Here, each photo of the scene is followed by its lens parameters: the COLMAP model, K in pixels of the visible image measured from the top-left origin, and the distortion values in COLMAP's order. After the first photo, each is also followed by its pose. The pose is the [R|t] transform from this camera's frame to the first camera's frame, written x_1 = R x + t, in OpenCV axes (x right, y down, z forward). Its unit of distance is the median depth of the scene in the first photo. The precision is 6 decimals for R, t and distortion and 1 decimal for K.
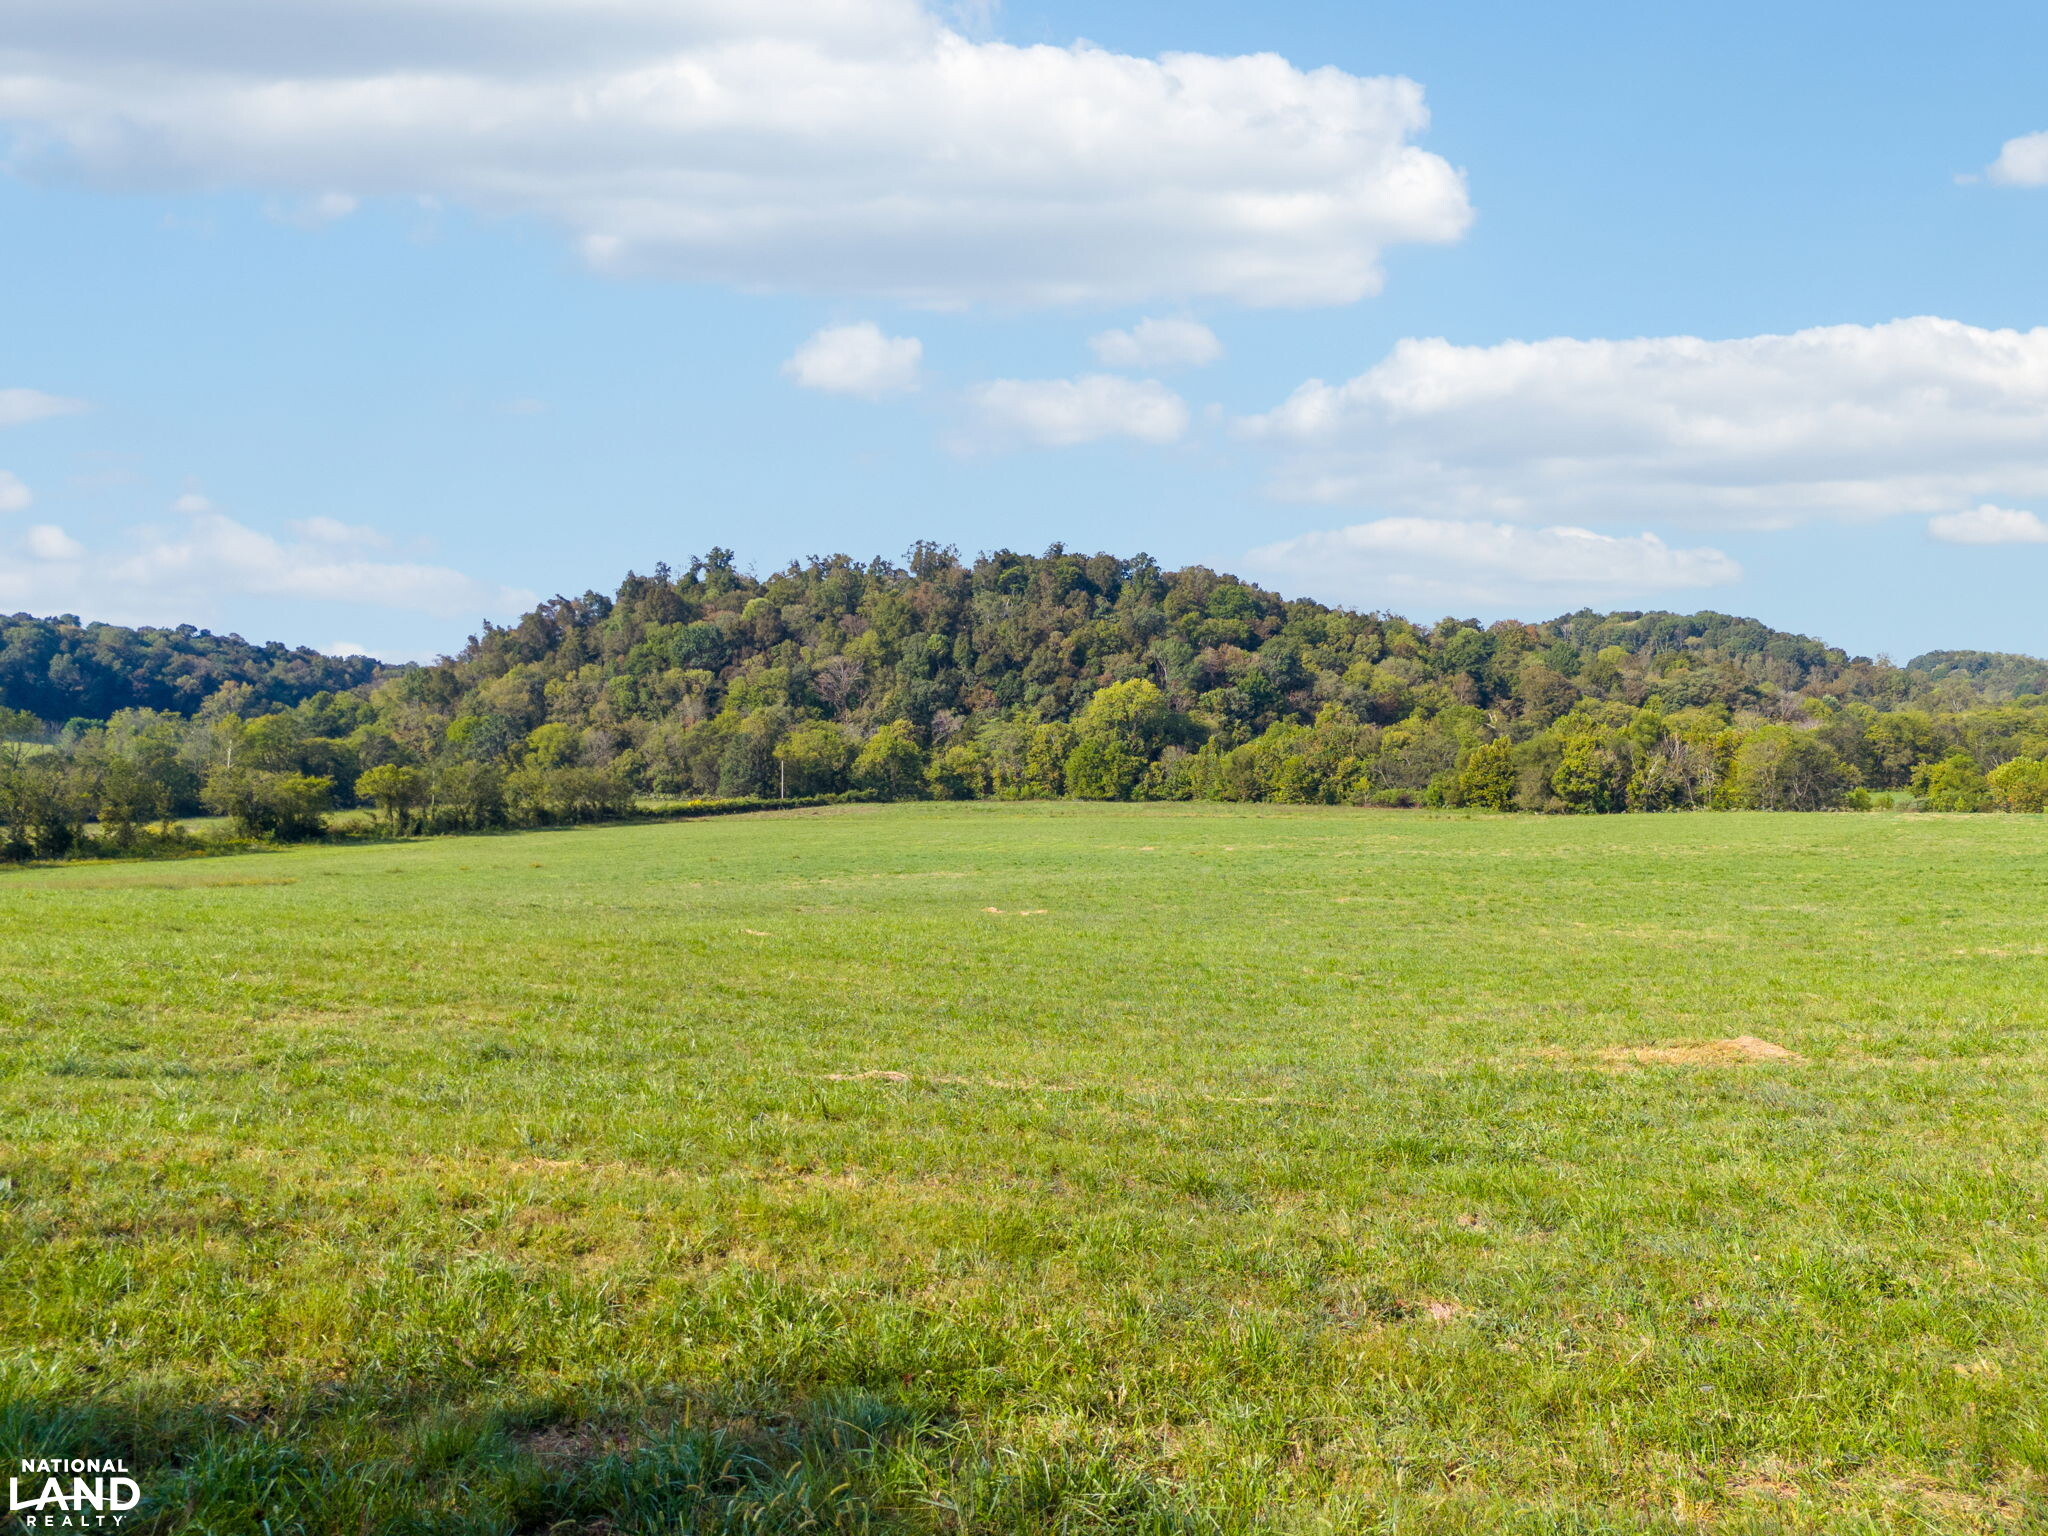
lens RADIAL K [[1462.4, 0, 1031.7], [0, 1462.4, 771.5], [0, 0, 1]] dist [0.070361, -0.047810]
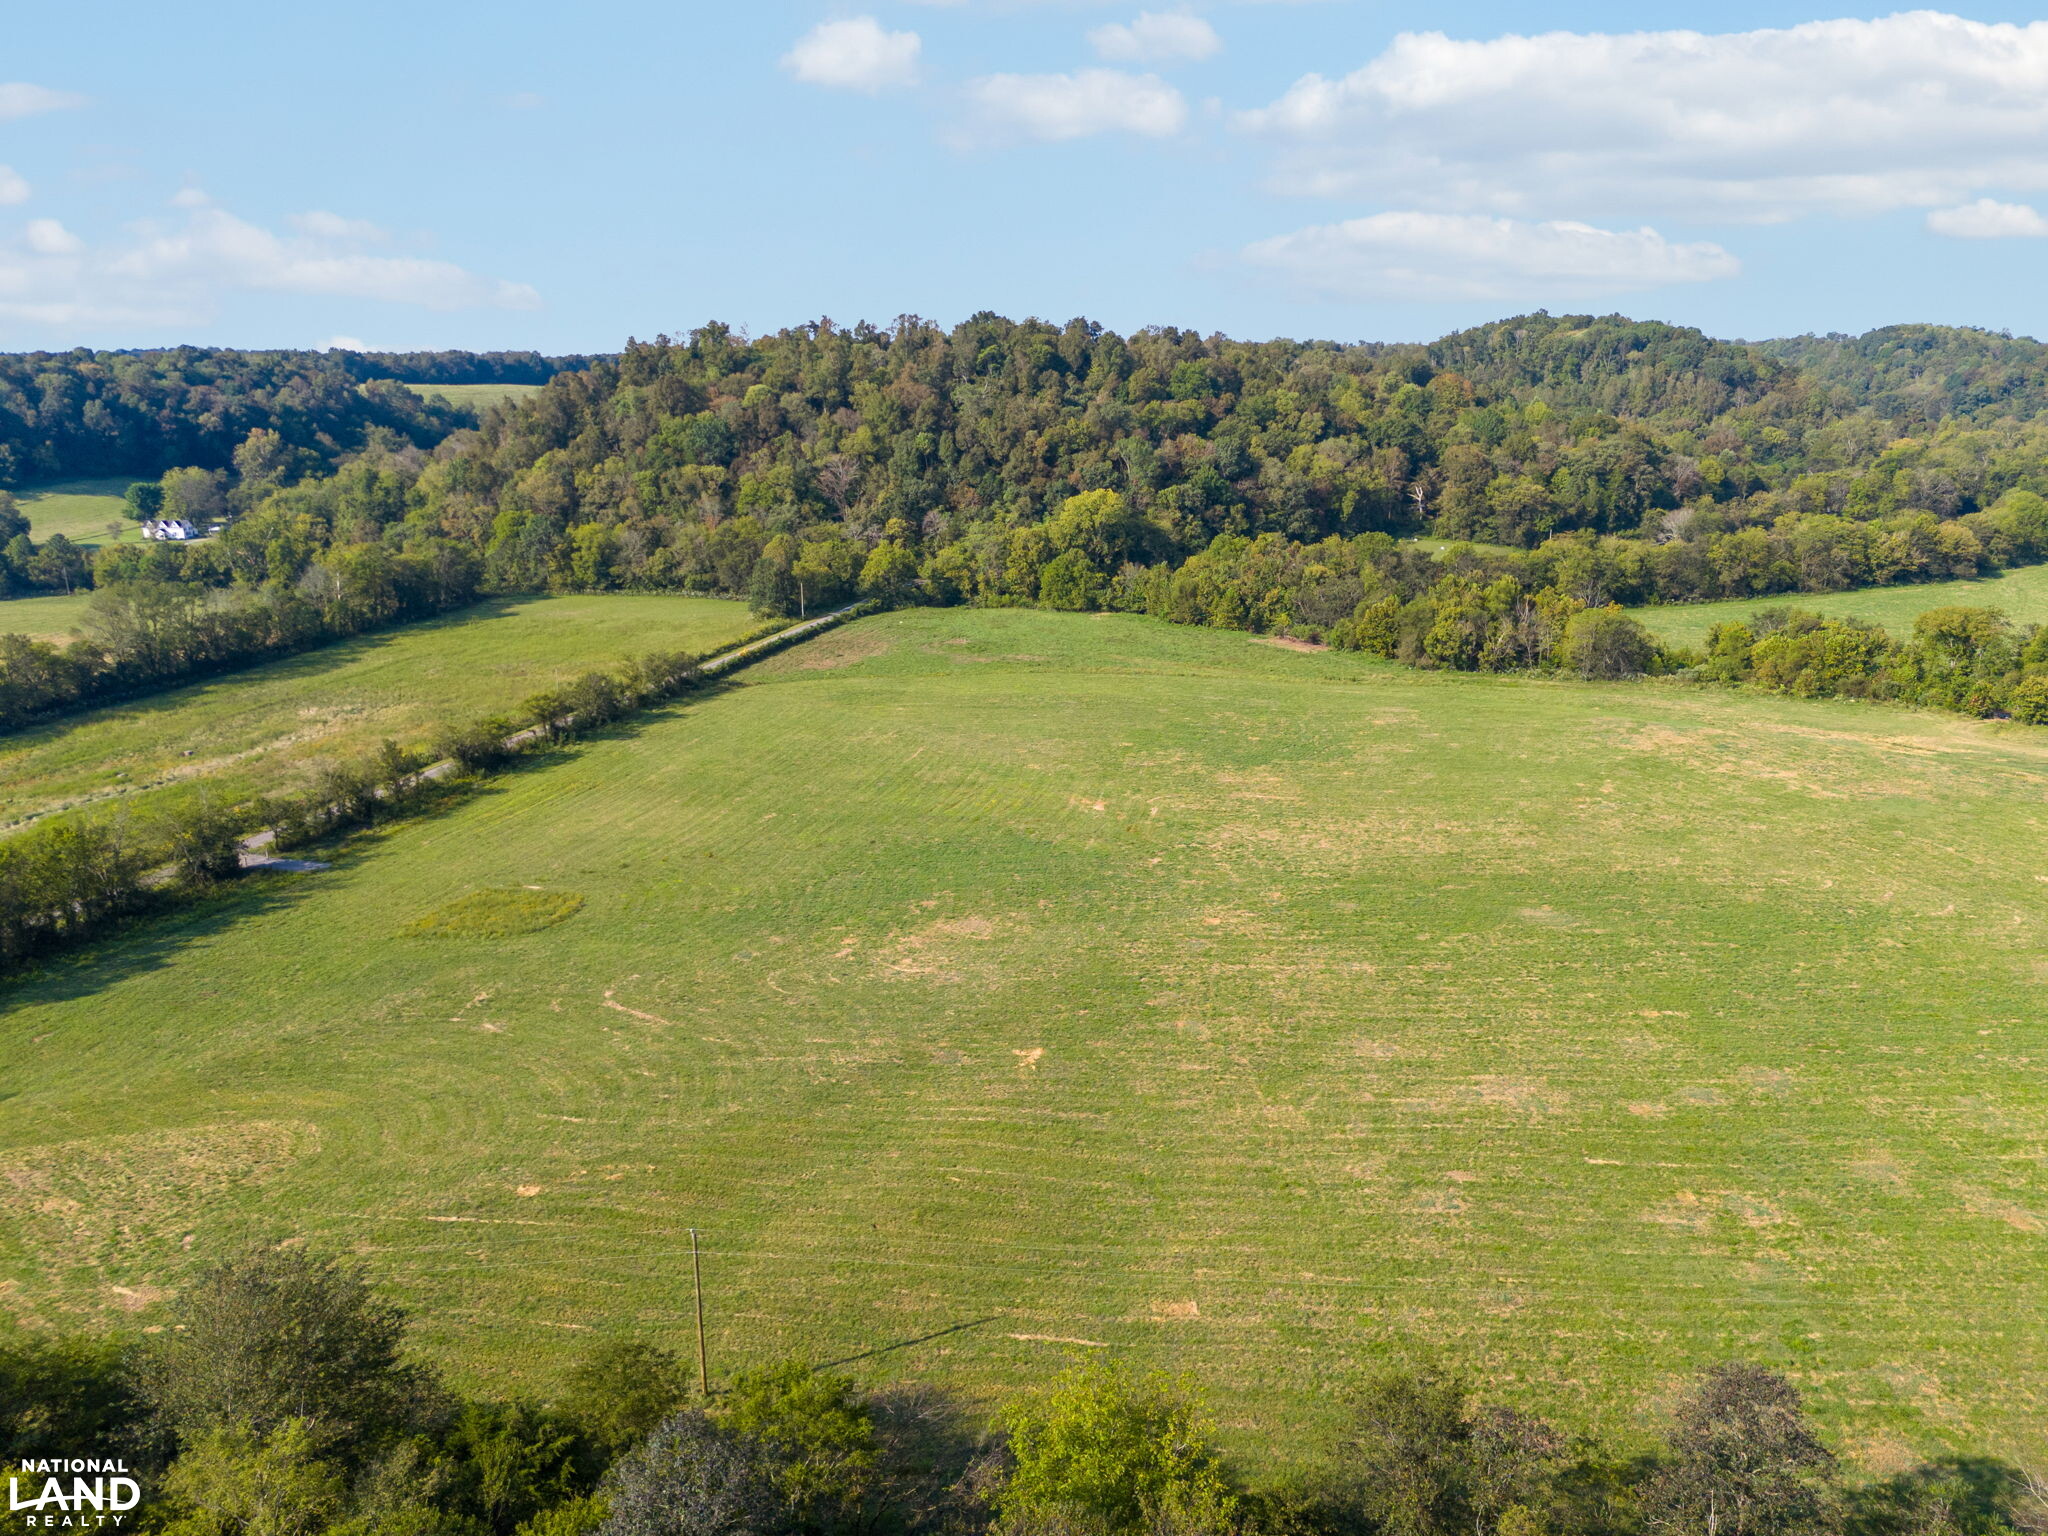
lens RADIAL K [[1462.4, 0, 1031.7], [0, 1462.4, 771.5], [0, 0, 1]] dist [0.070361, -0.047810]
pose [[0.999774, -0.006232, 0.020326, -0.007242], [0.000864, 0.967196, 0.254029, -0.128121], [-0.021242, -0.253954, 0.966983, -0.150736]]
